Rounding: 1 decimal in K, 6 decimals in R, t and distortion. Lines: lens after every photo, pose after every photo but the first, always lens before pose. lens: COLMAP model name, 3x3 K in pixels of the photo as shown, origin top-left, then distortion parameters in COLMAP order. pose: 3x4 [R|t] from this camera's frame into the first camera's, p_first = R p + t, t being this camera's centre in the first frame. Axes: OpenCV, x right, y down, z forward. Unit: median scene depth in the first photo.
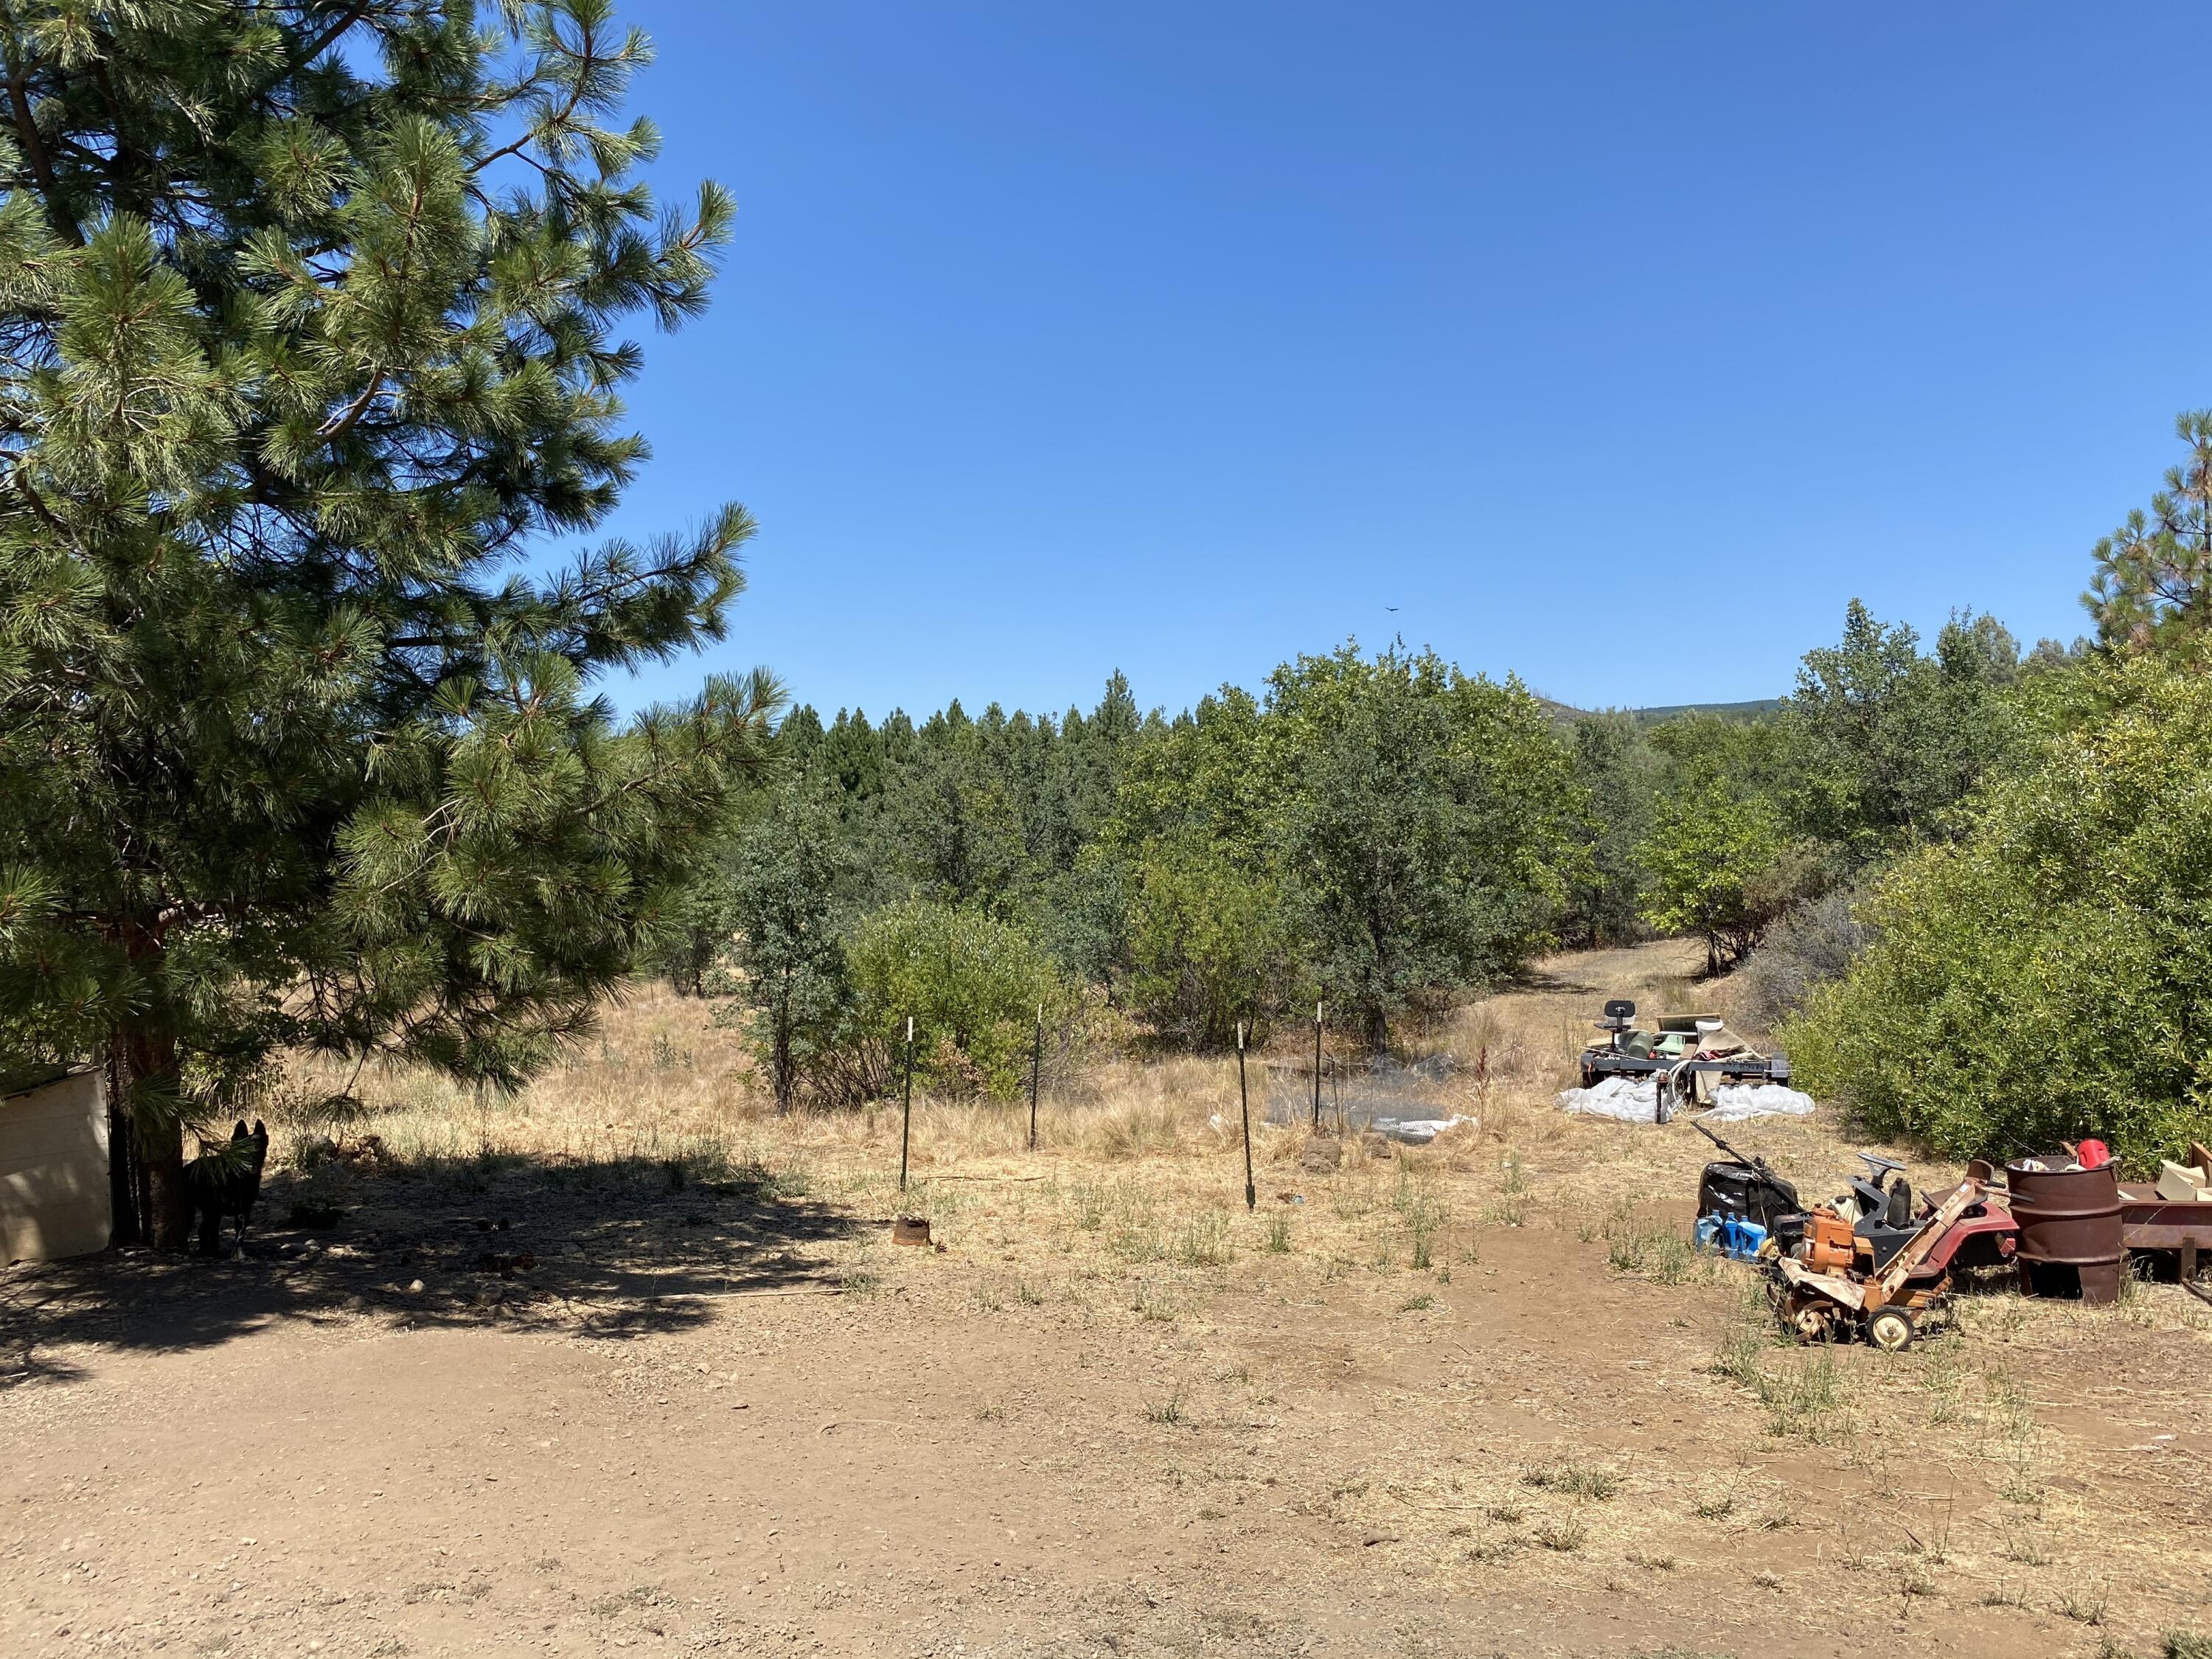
lens RADIAL K [[1666.0, 0, 1106.0], [0, 1666.0, 829.5], [0, 0, 1]] dist [0.001239, 0.000026]
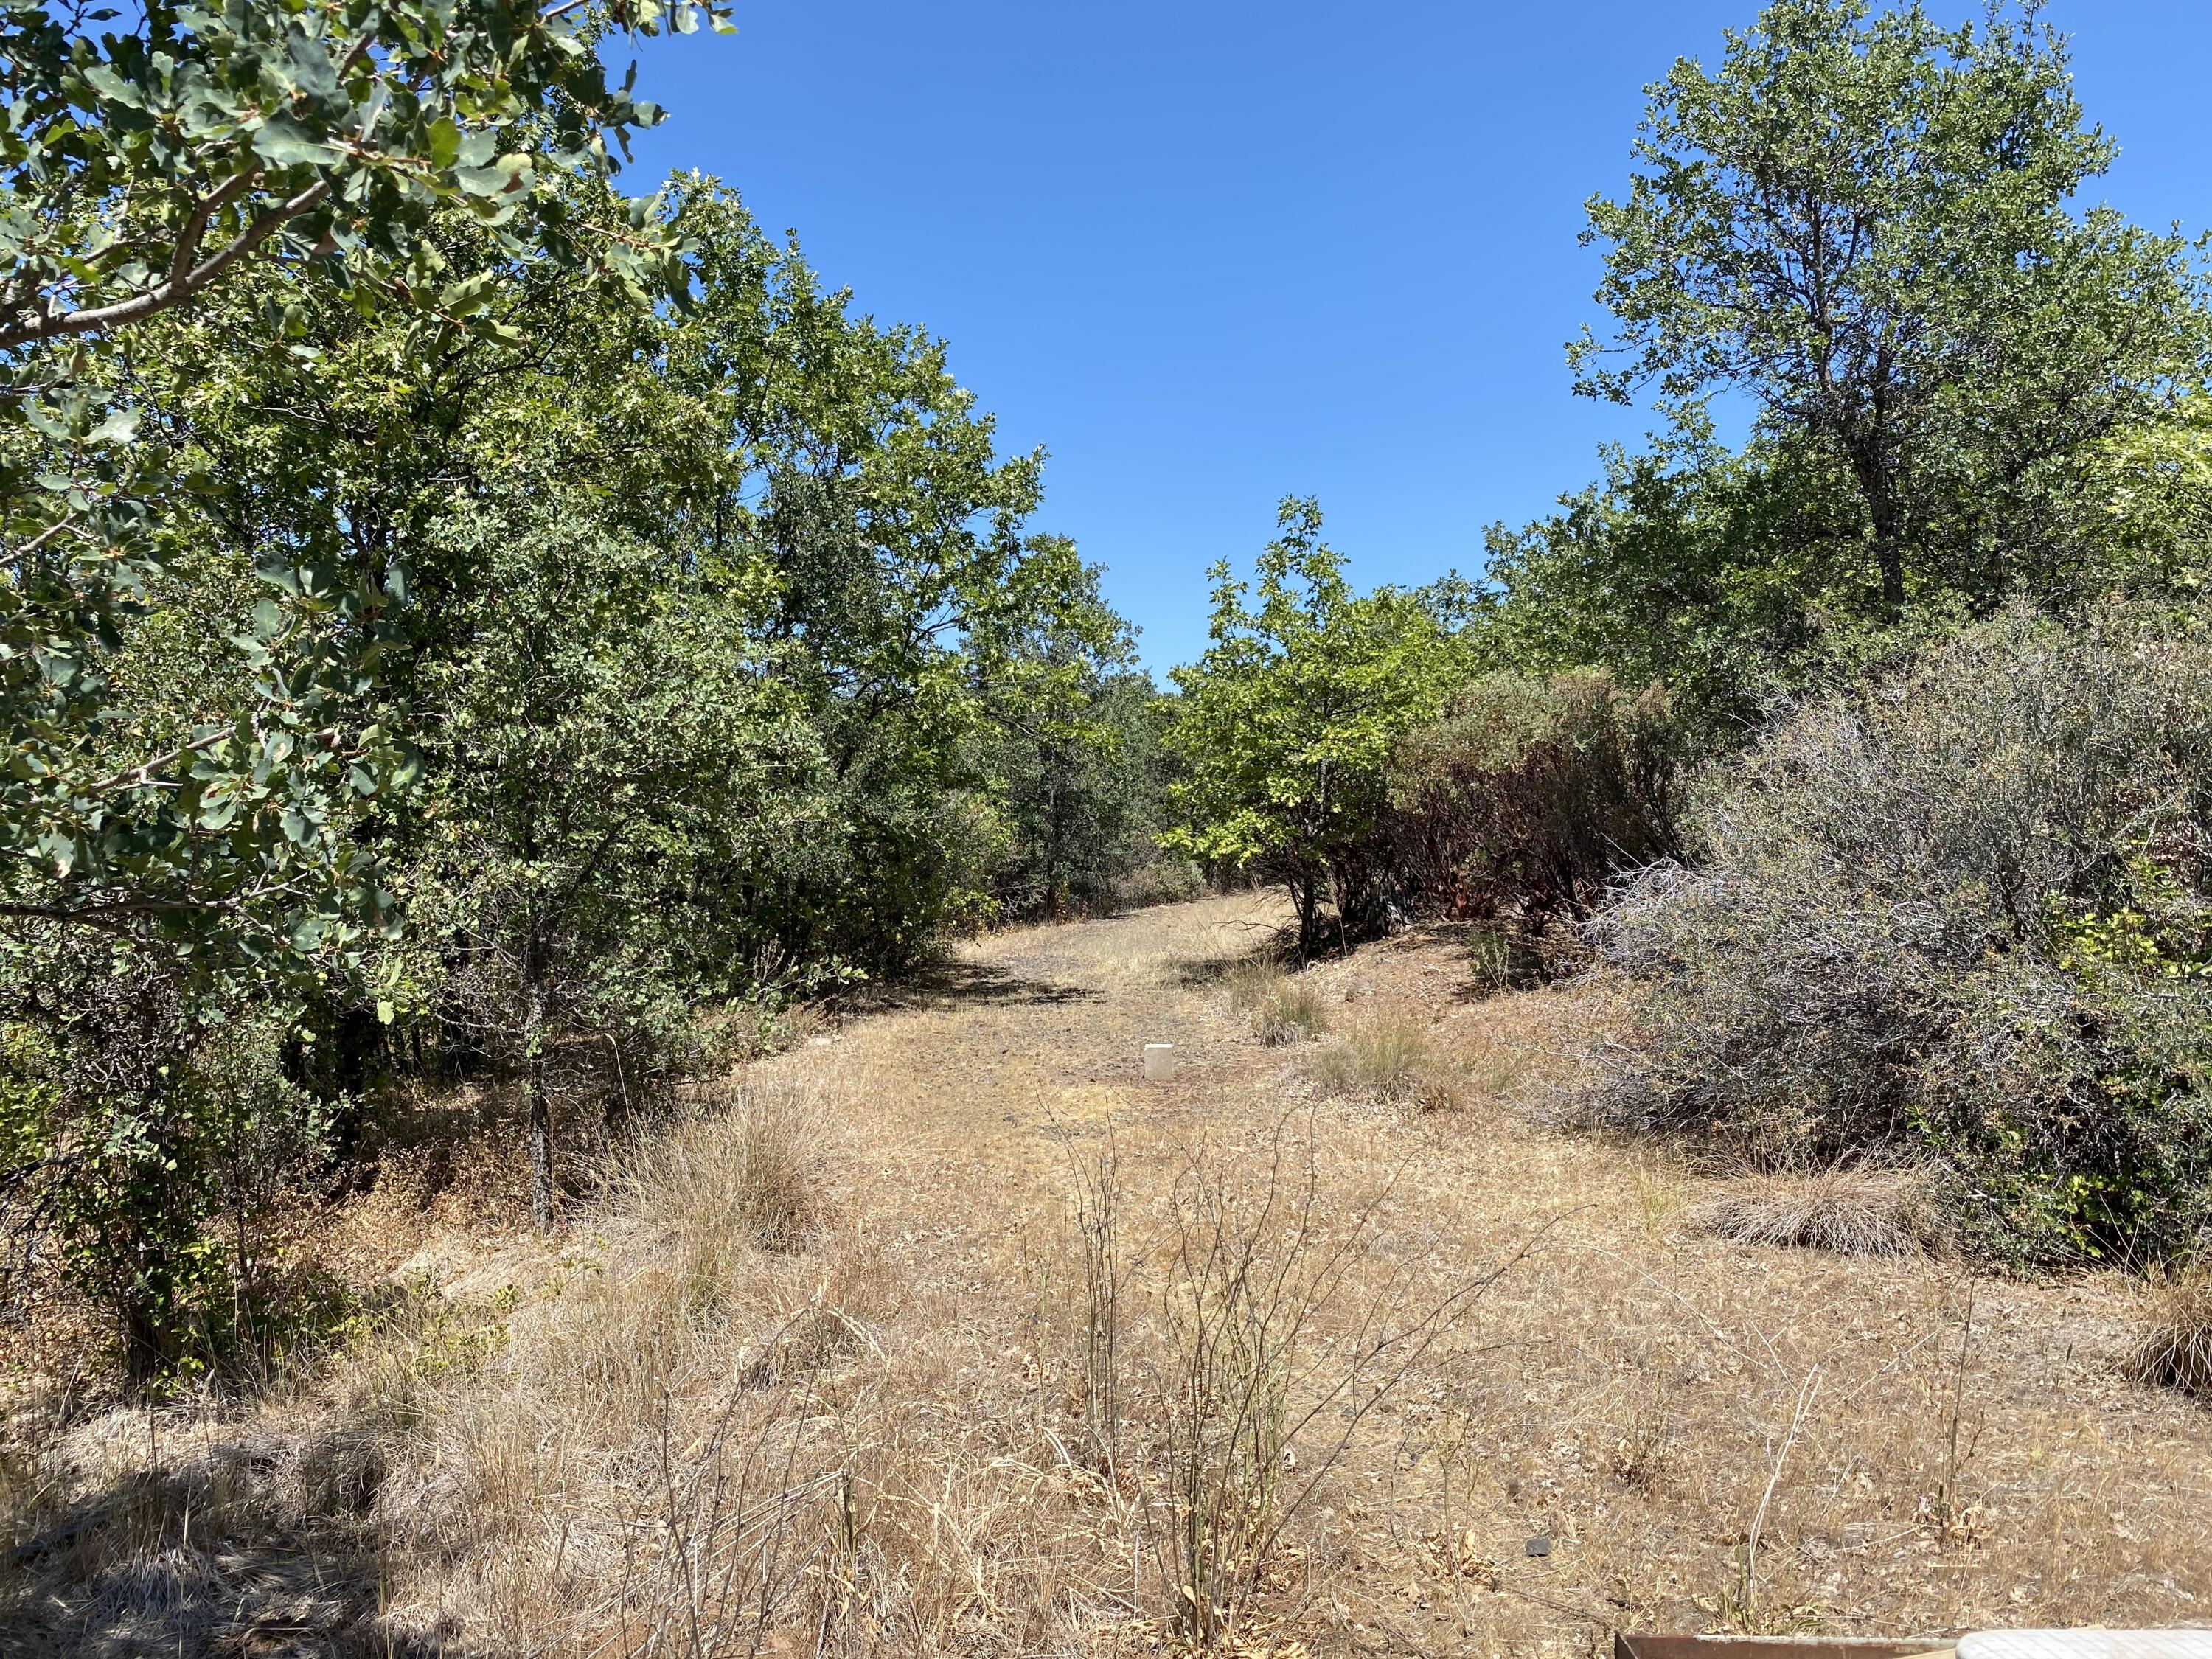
lens RADIAL K [[1666.0, 0, 1106.0], [0, 1666.0, 829.5], [0, 0, 1]] dist [0.001239, 0.000026]
pose [[0.944181, -0.008474, 0.329317, 0.122414], [0.008356, 0.999964, 0.001773, 0.041163], [-0.329320, 0.001078, 0.944218, 0.464285]]
